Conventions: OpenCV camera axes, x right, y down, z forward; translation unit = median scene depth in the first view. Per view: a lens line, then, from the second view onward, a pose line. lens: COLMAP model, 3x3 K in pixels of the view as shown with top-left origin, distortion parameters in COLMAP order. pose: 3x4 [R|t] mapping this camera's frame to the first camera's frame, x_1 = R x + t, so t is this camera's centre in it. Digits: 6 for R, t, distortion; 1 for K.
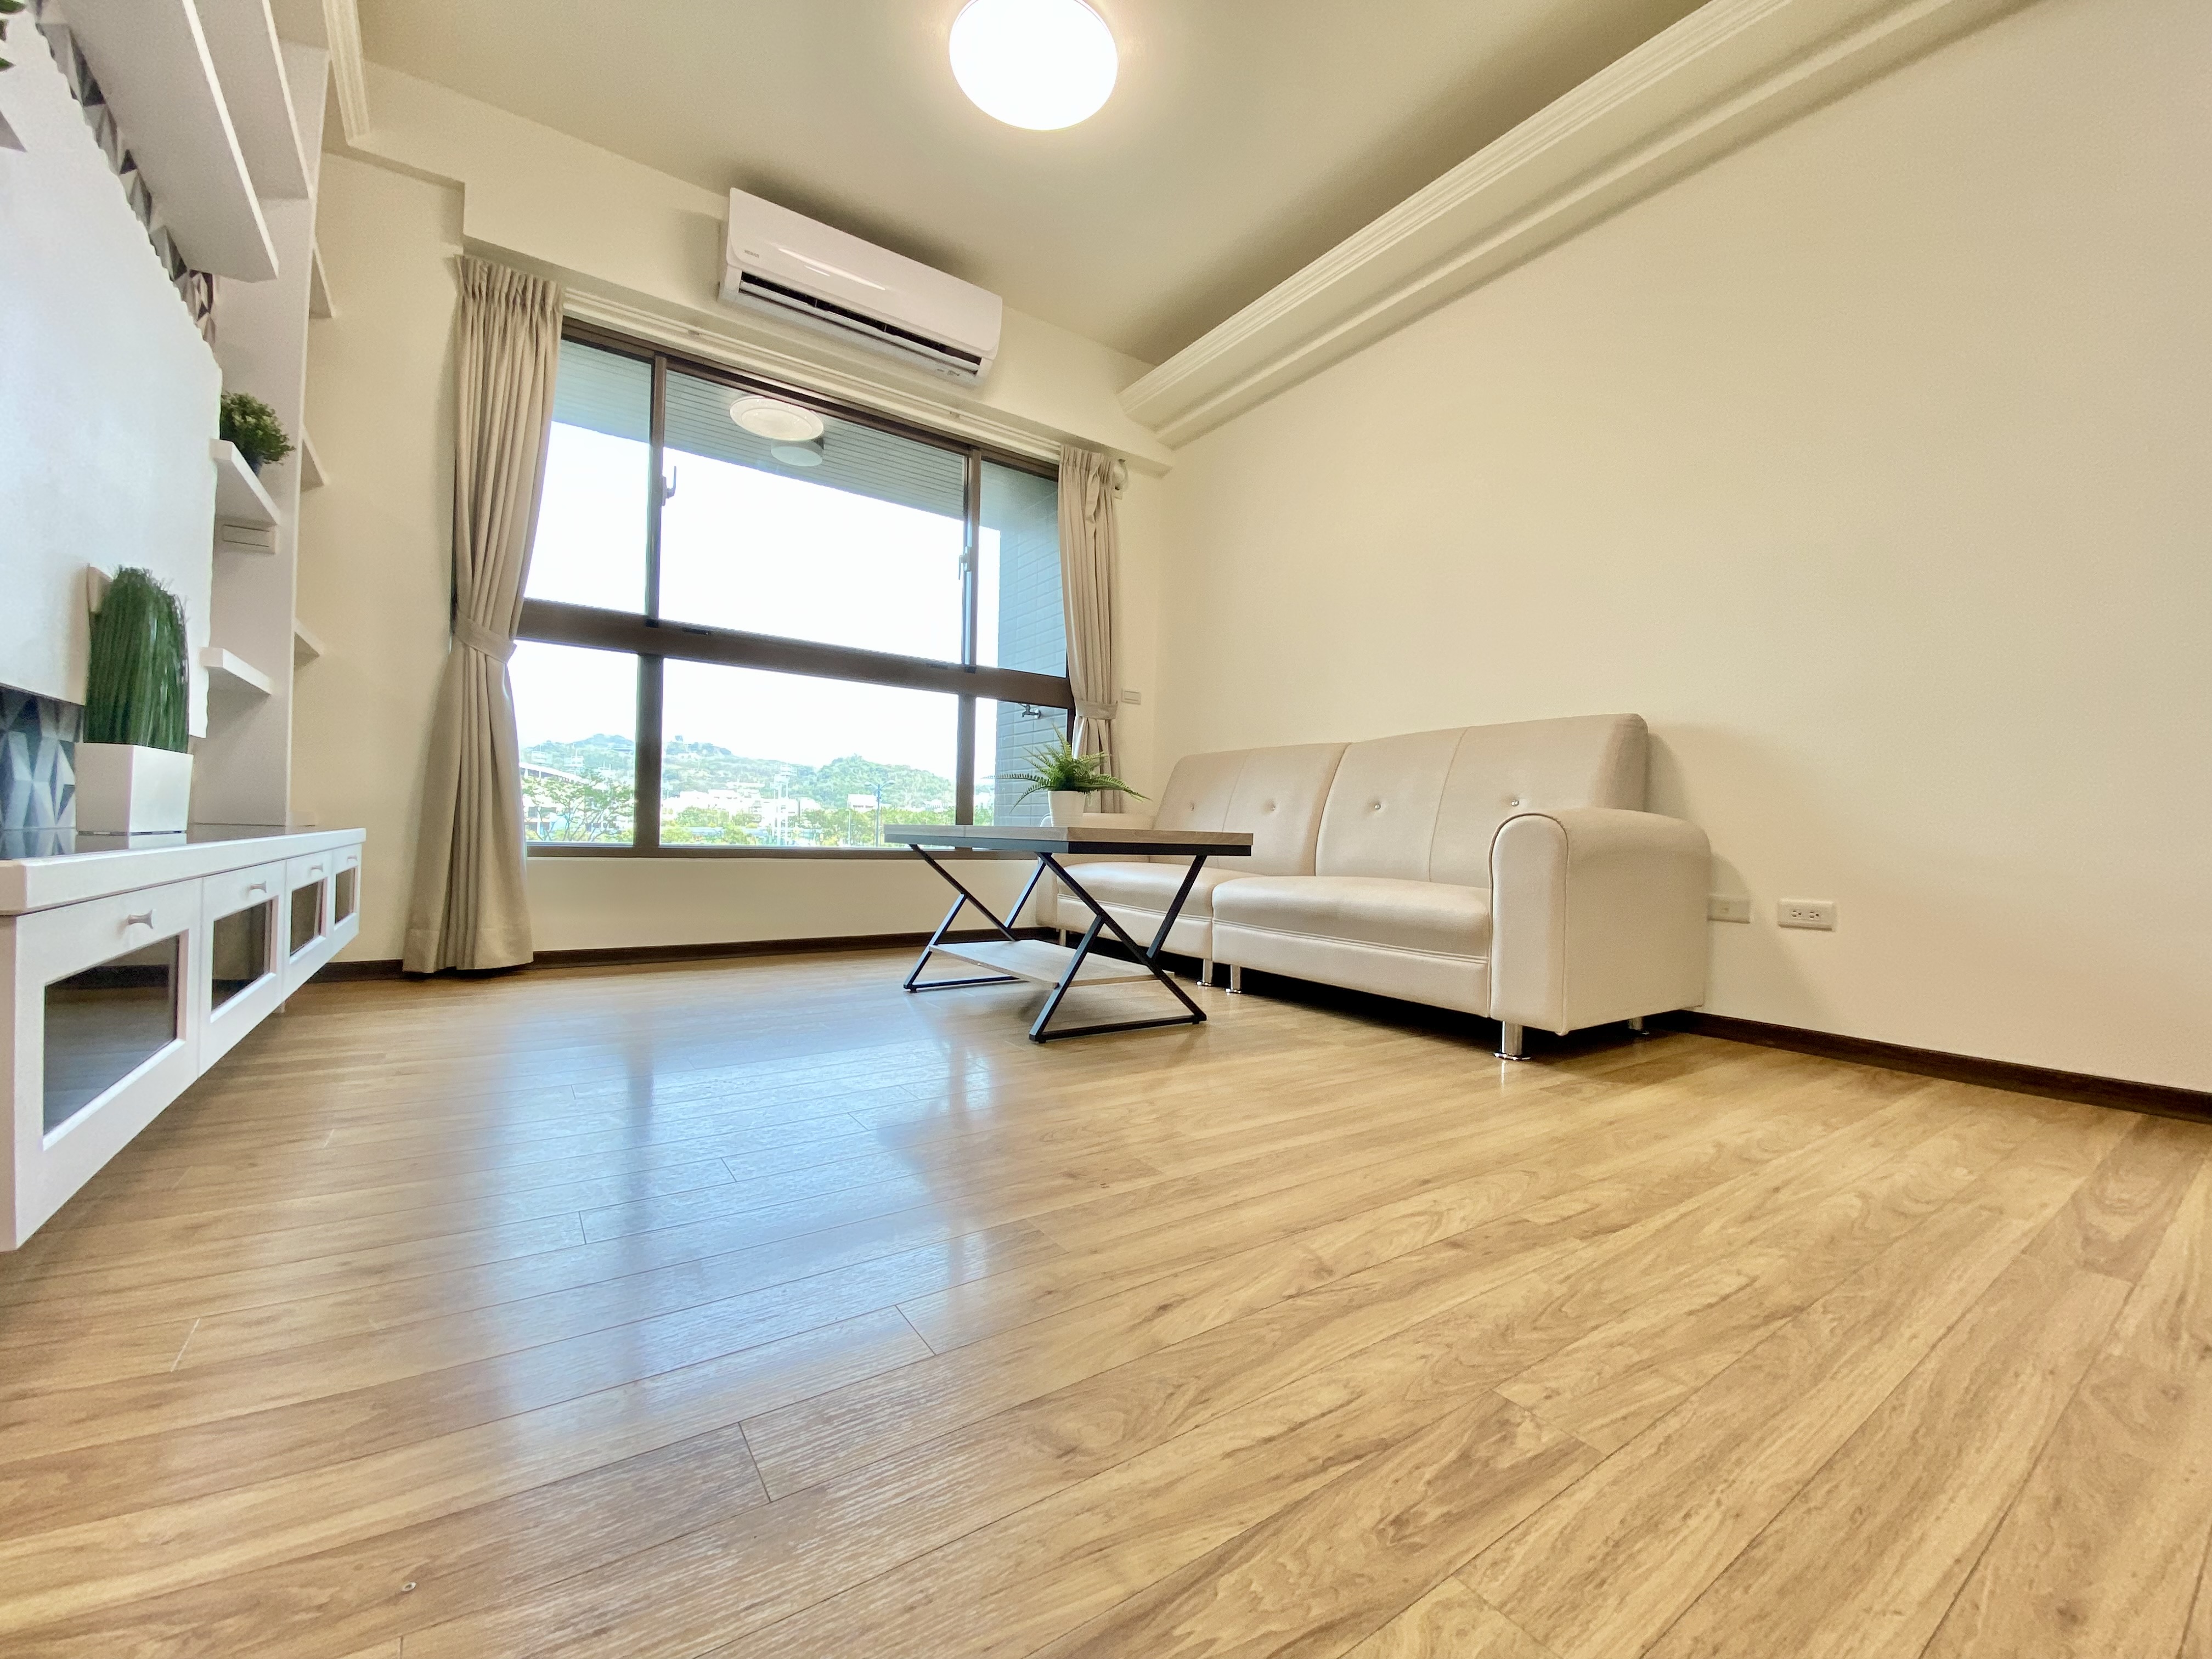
lens RADIAL K [[893.8, 0, 1113.6], [0, 893.8, 832.3], [0, 0, 1]] dist [0.018227, -0.018913]
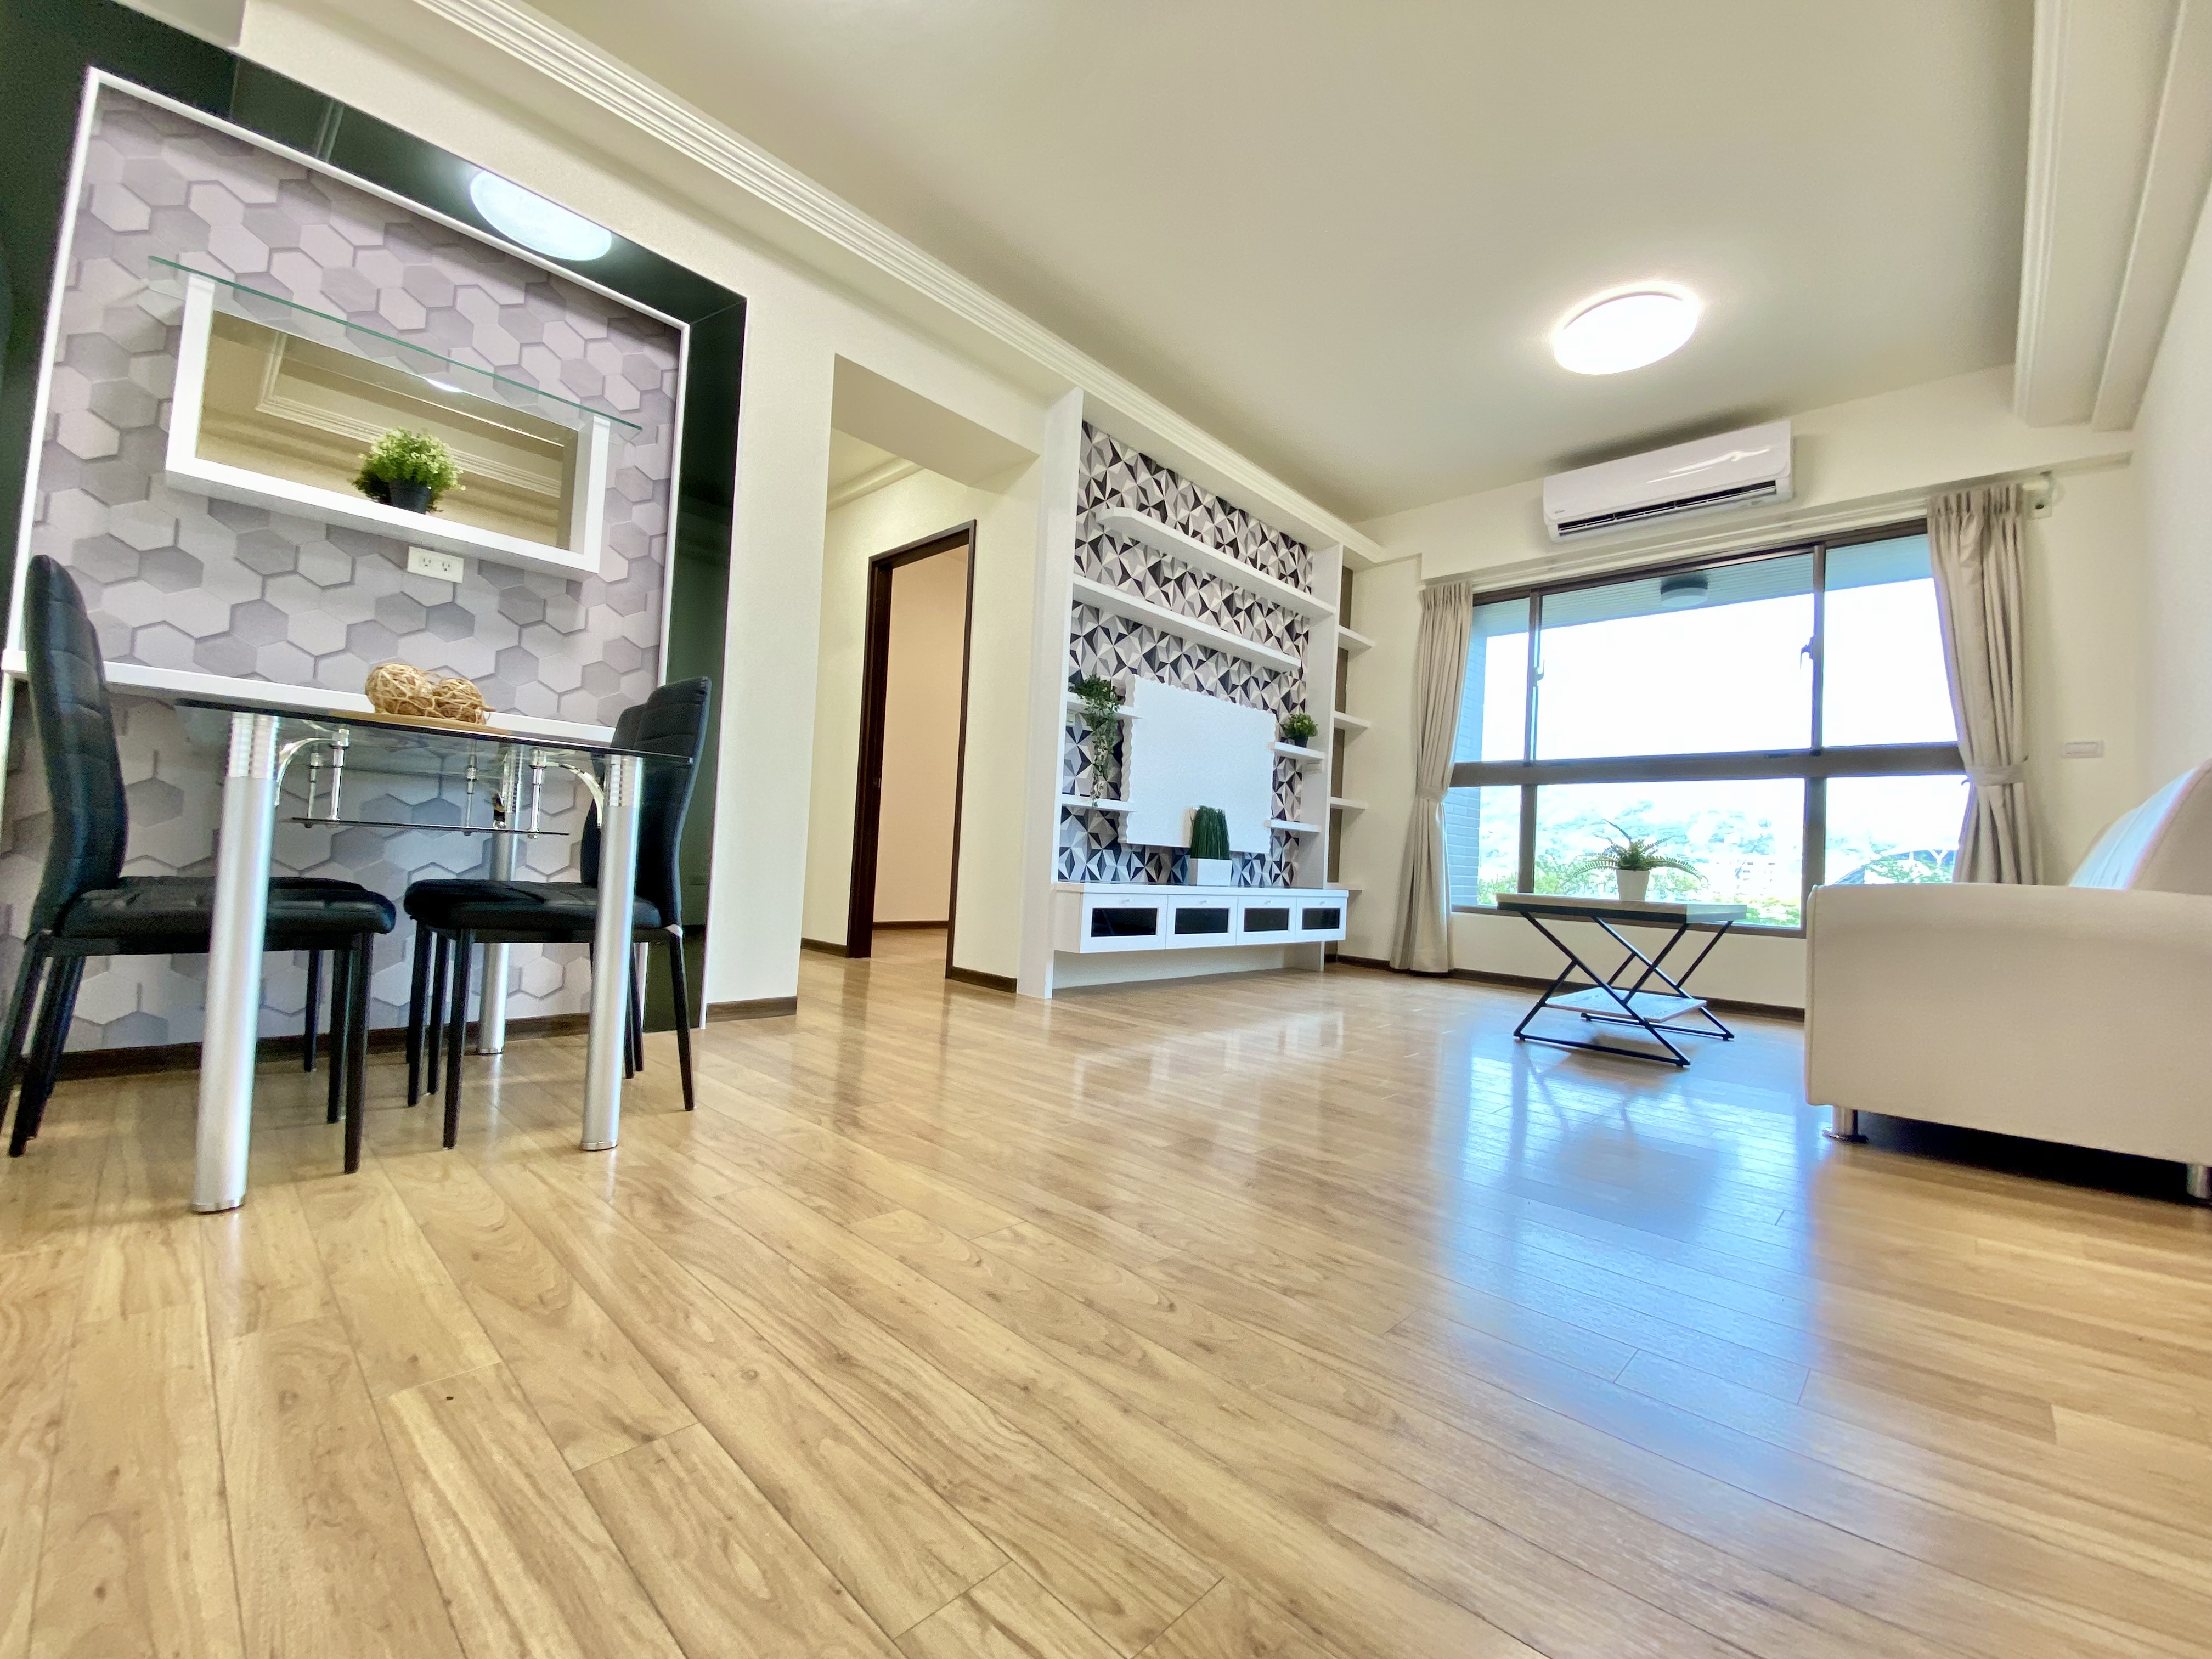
lens RADIAL K [[883.7, 0, 1110.7], [0, 883.7, 842.0], [0, 0, 1]] dist [0.051135, -0.043653]
pose [[0.200807, -0.042629, -0.978703, 1.170500], [-0.041056, 0.997809, -0.051885, 0.012485], [0.978770, 0.050601, 0.198617, 0.004729]]
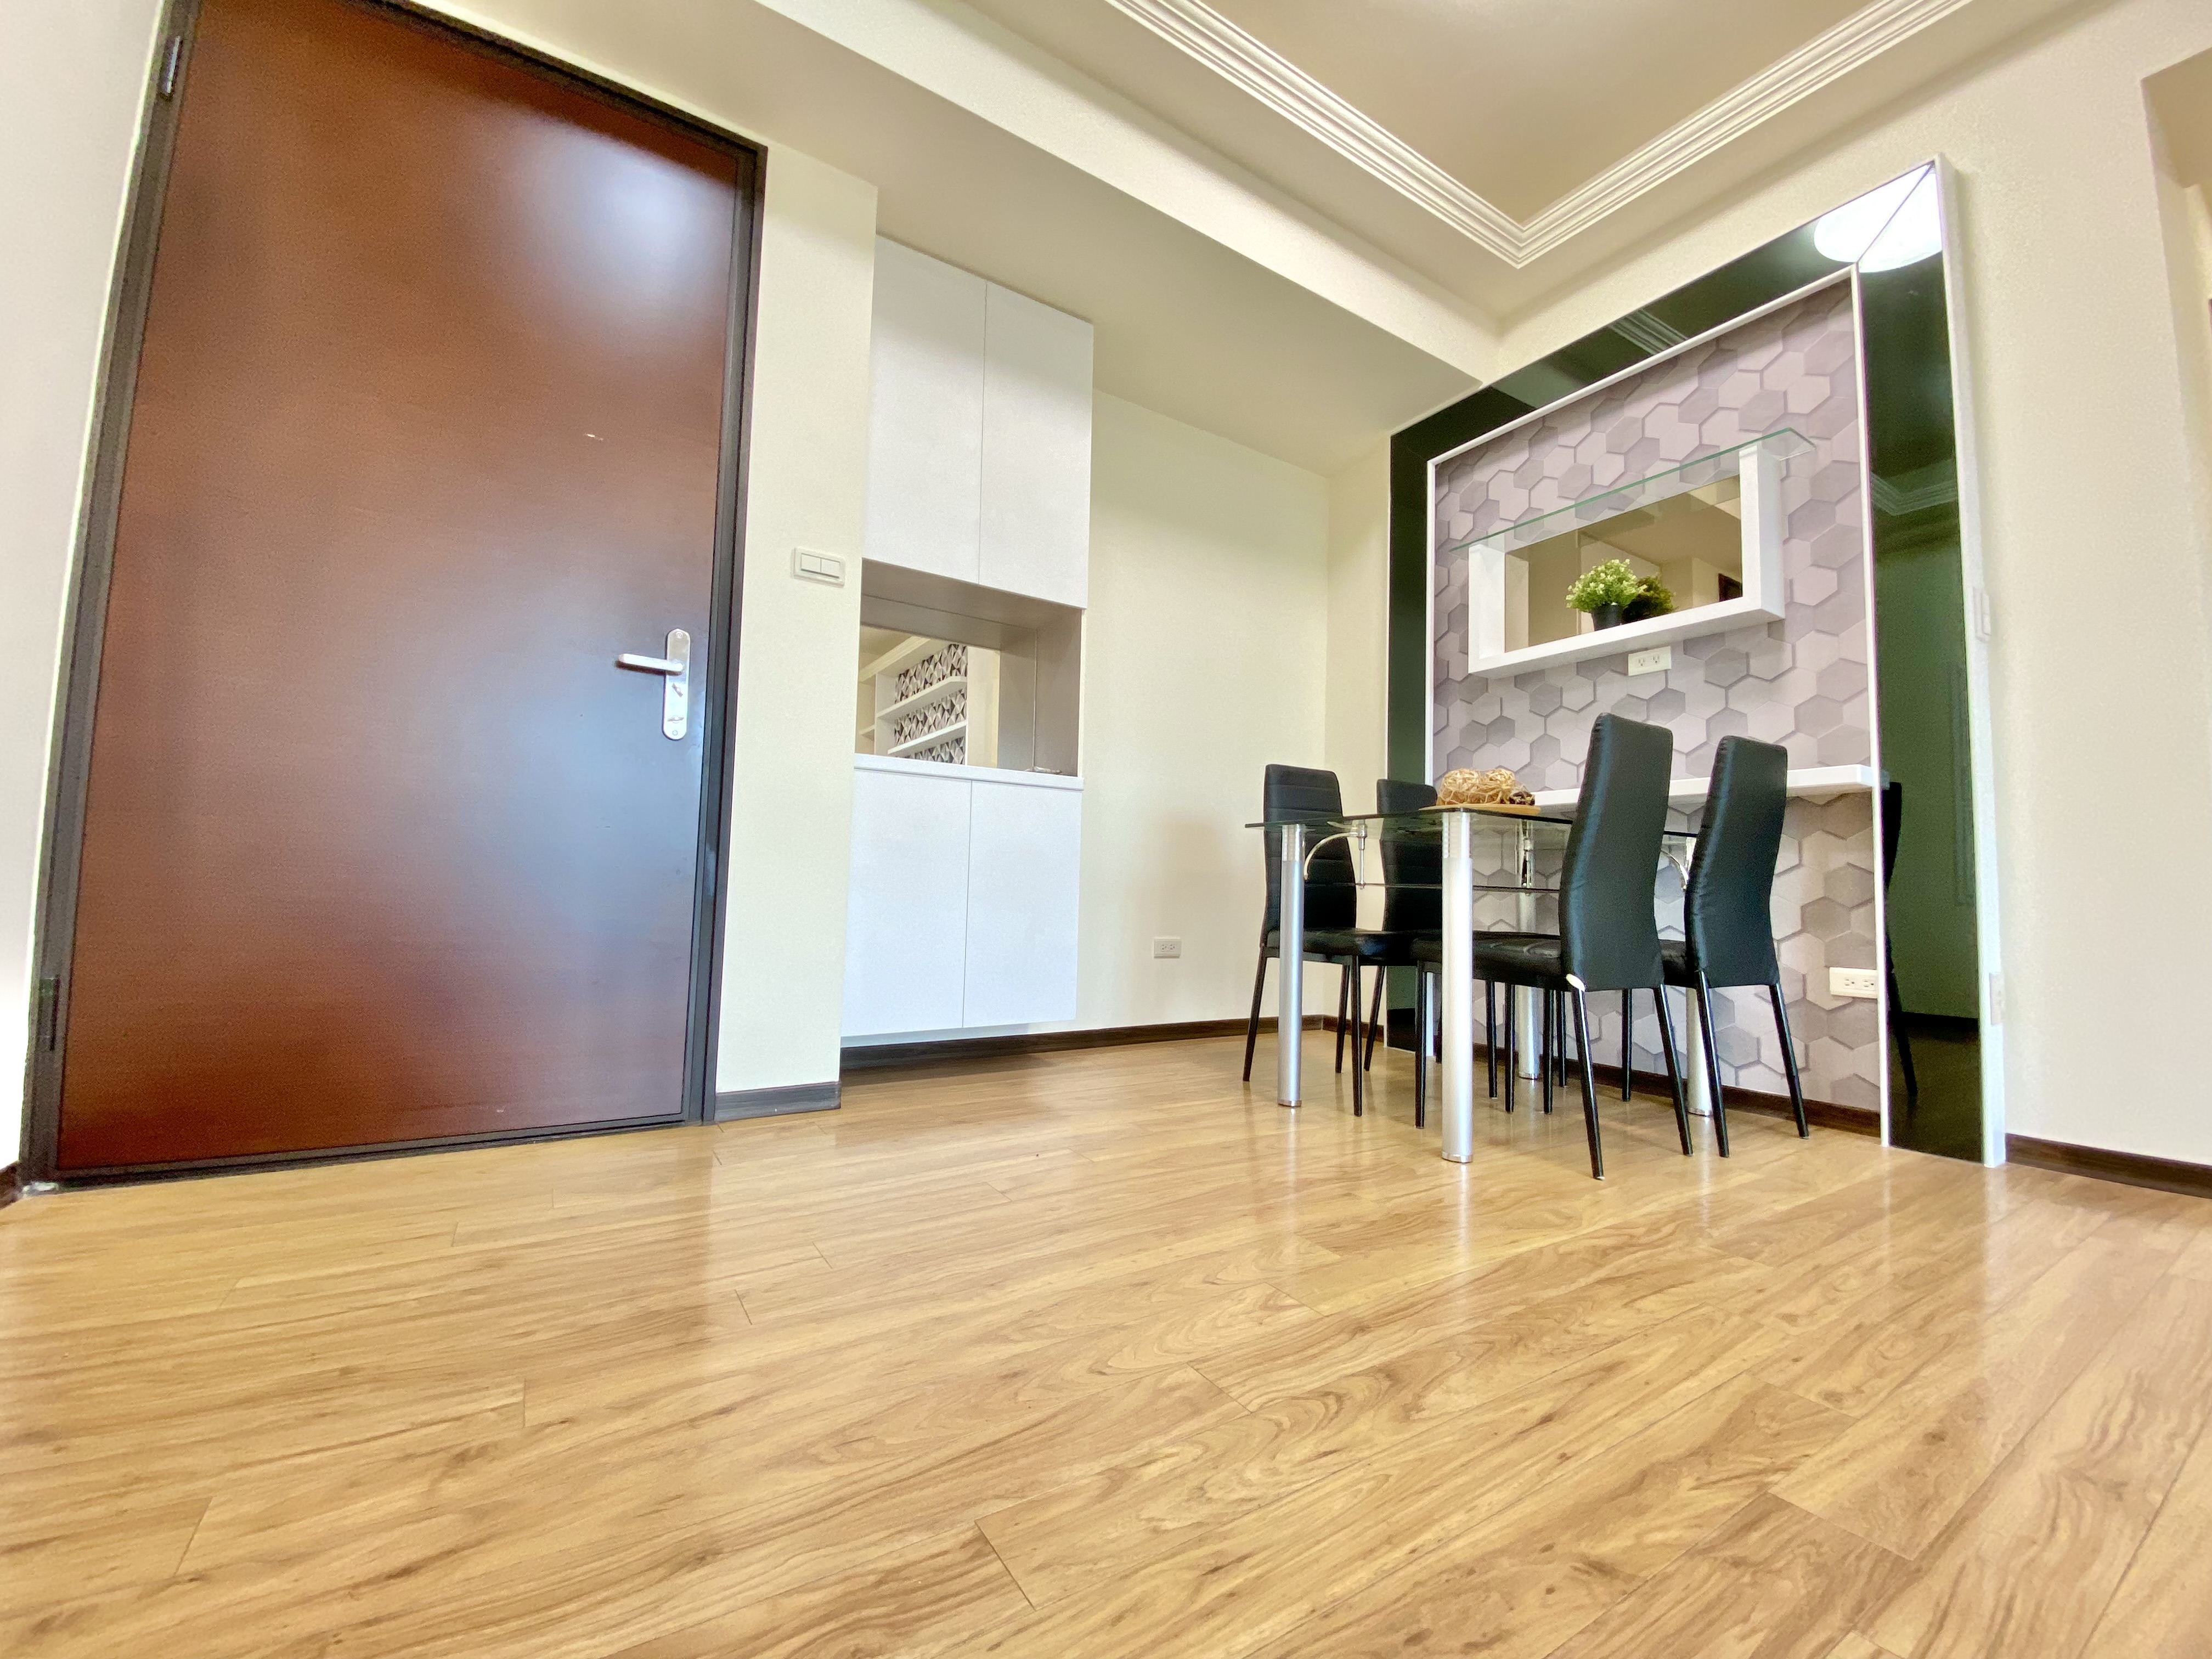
lens RADIAL K [[891.8, 0, 1112.1], [0, 891.8, 835.6], [0, 0, 1]] dist [0.023410, -0.021176]
pose [[-0.997877, -0.052107, 0.039065, 0.682075], [-0.054601, 0.996340, -0.065764, 0.014407], [-0.035496, -0.067757, -0.997070, 0.582471]]
